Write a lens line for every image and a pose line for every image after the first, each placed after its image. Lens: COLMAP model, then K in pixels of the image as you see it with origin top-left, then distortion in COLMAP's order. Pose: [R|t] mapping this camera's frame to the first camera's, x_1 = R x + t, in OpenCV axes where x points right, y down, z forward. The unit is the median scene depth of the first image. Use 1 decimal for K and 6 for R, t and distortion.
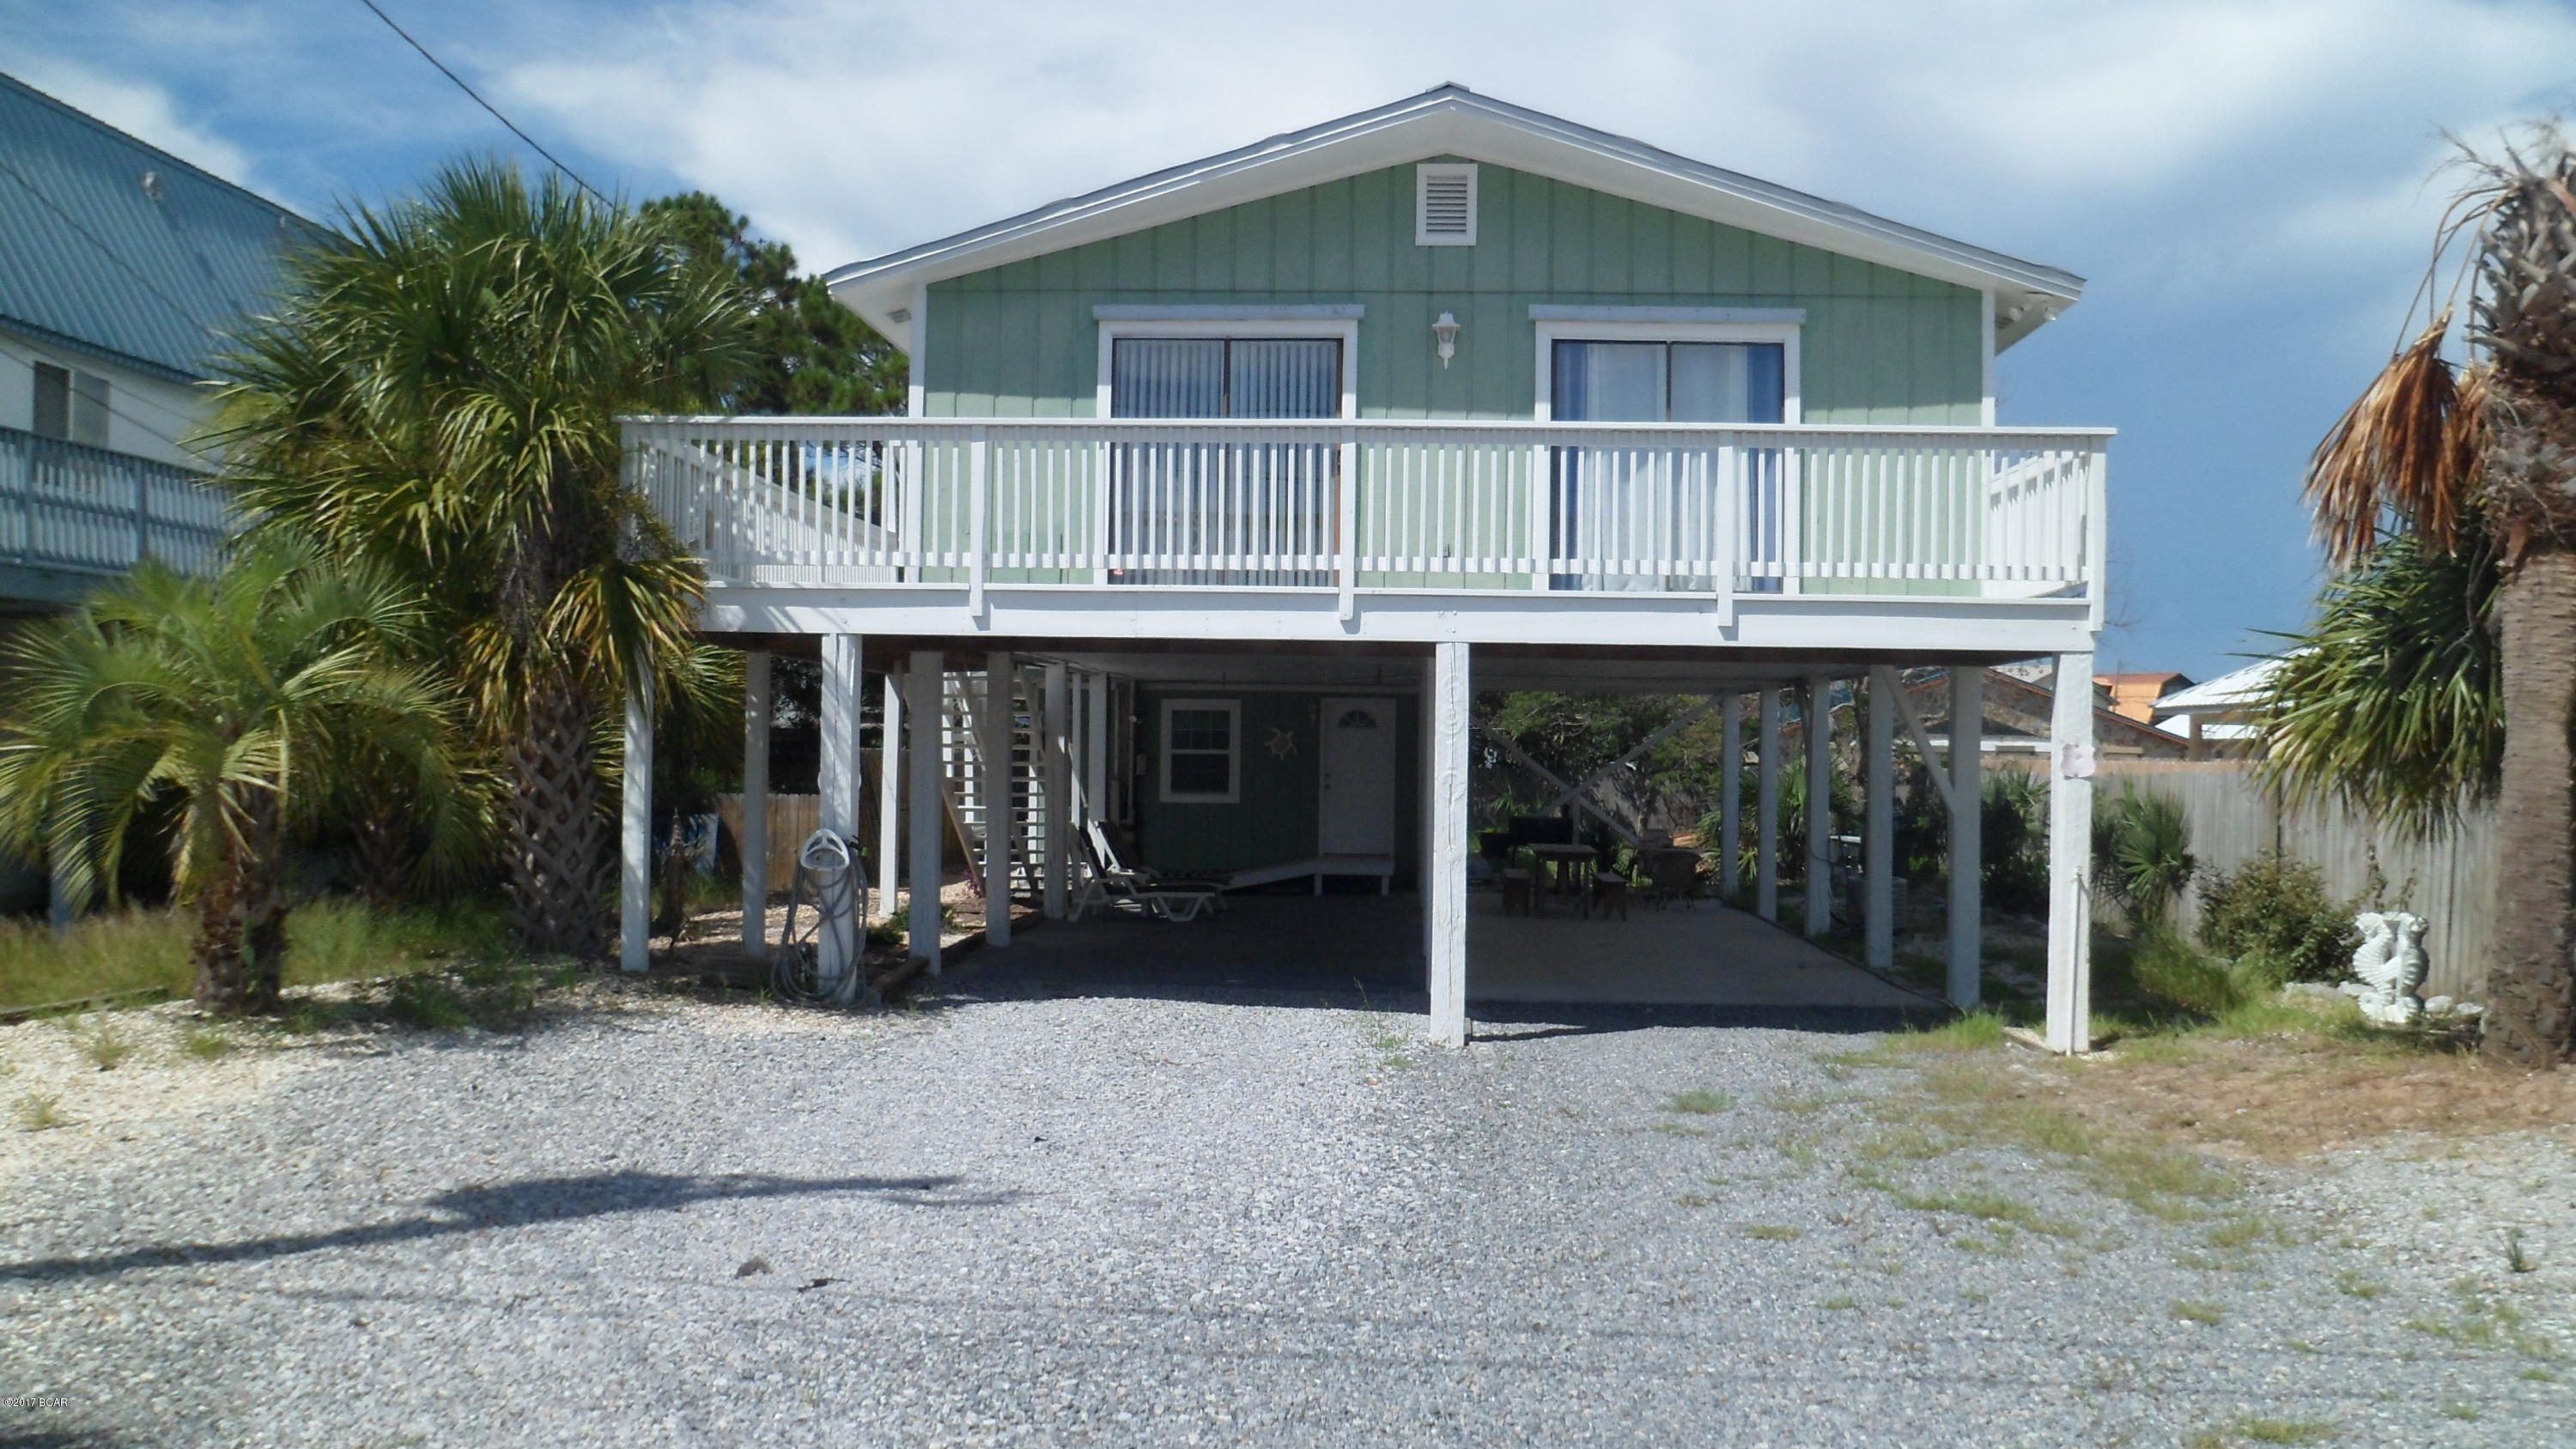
lens RADIAL K [[2013.2, 0, 1288.0], [0, 2013.2, 724.5], [0, 0, 1]] dist [-0.065708, 0.005622]
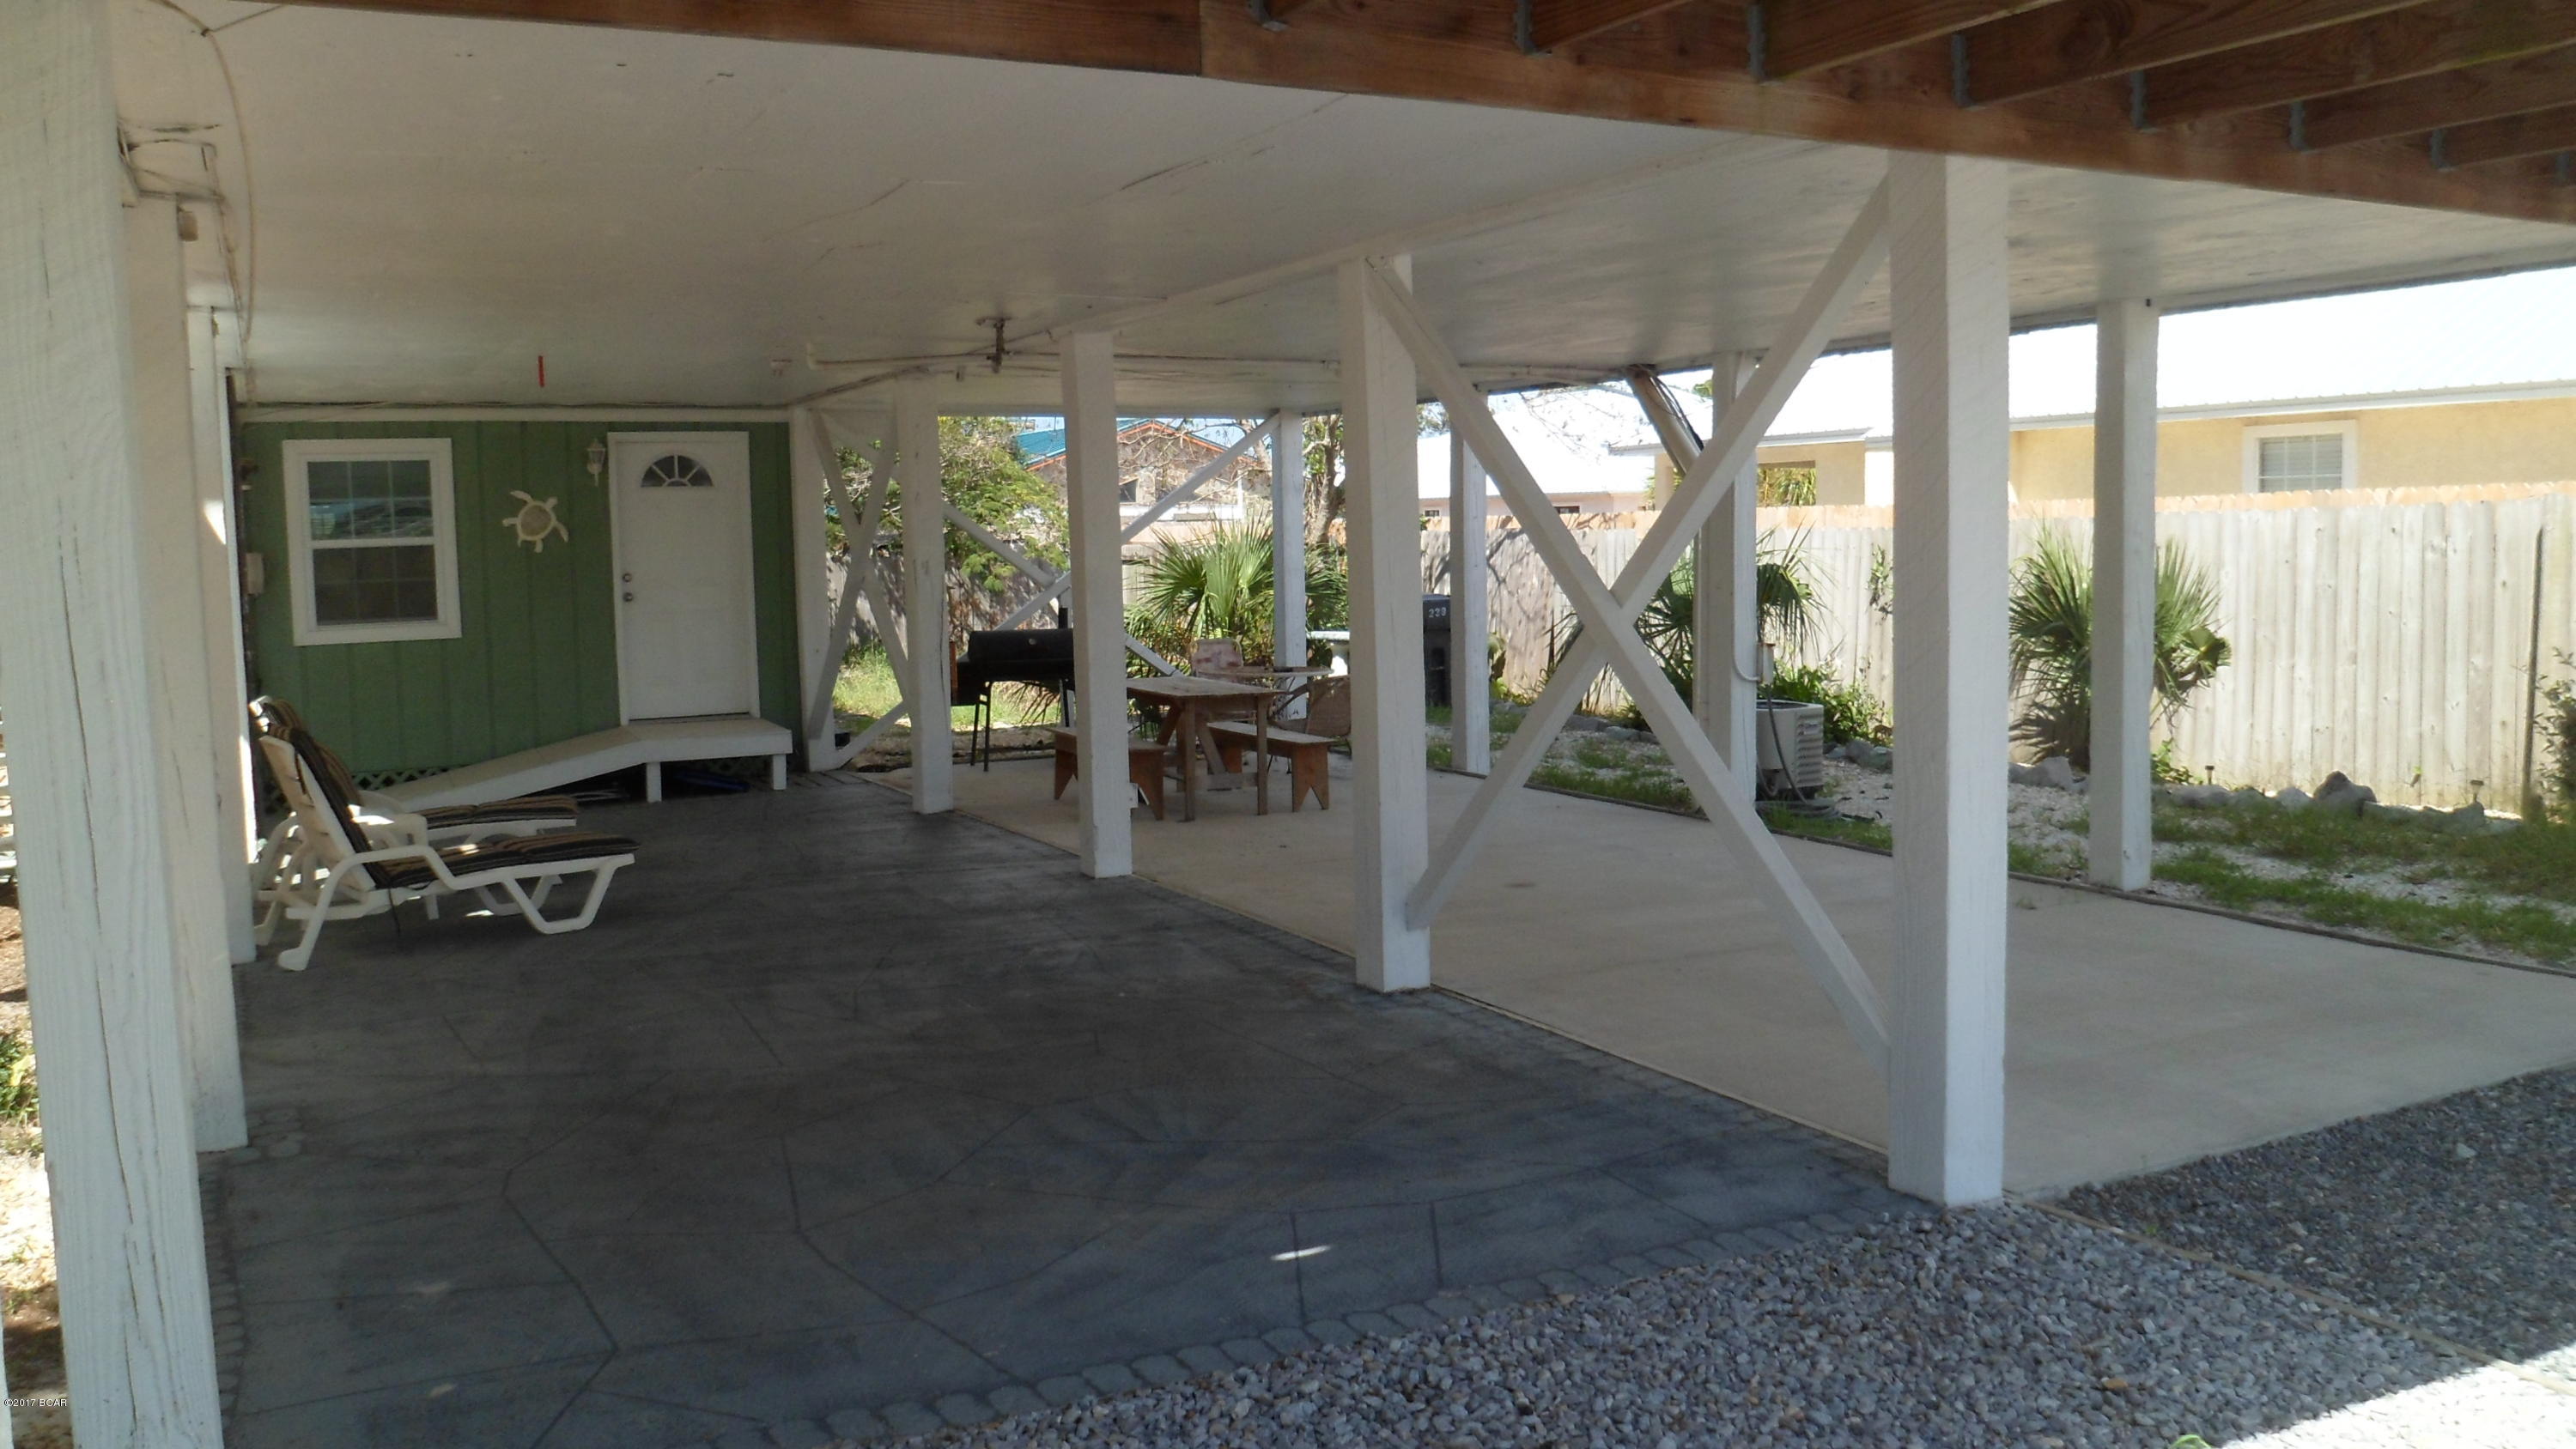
lens RADIAL K [[2013.2, 0, 1288.0], [0, 2013.2, 724.5], [0, 0, 1]] dist [-0.065708, 0.005622]
pose [[0.859775, -0.081224, 0.504172, -0.181024], [0.028152, 0.993307, 0.112017, 0.016983], [-0.509896, -0.082116, 0.856308, 0.787025]]
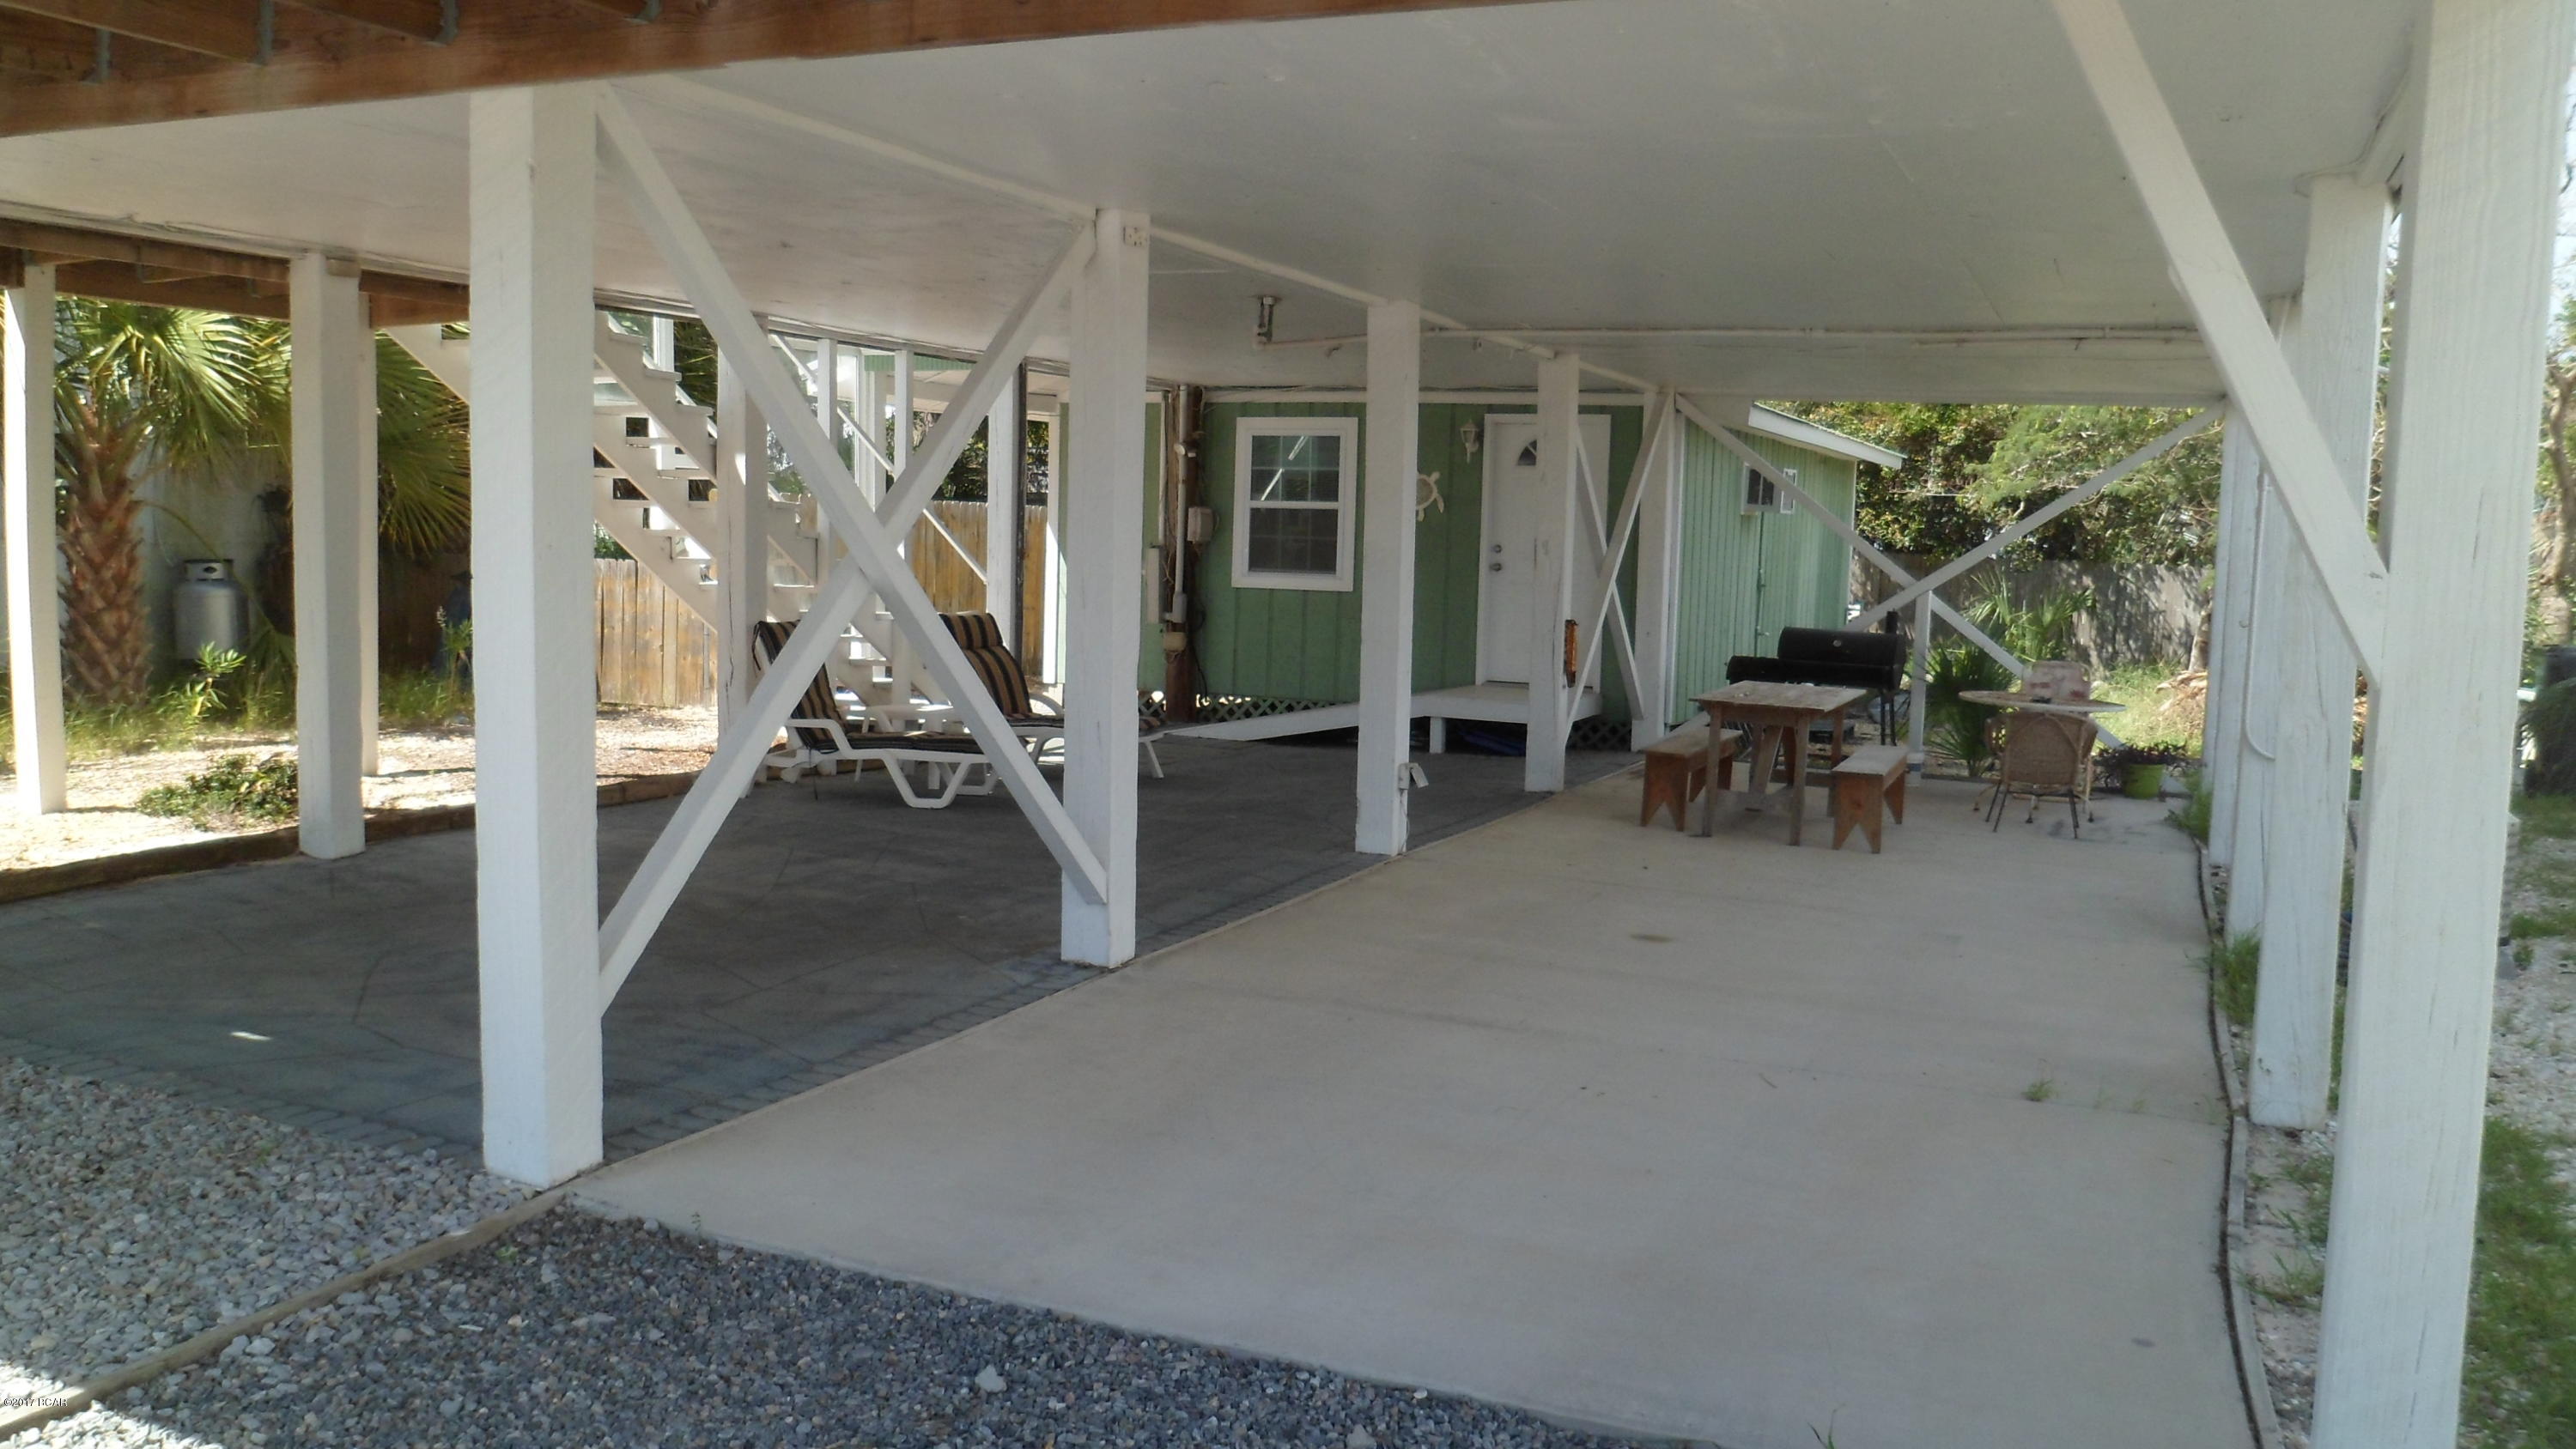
lens RADIAL K [[2013.2, 0, 1288.0], [0, 2013.2, 724.5], [0, 0, 1]] dist [-0.065708, 0.005622]
pose [[0.937699, 0.048768, -0.344010, 0.295565], [-0.013688, 0.994517, 0.103676, 0.029456], [0.347180, -0.092508, 0.933225, 0.759353]]
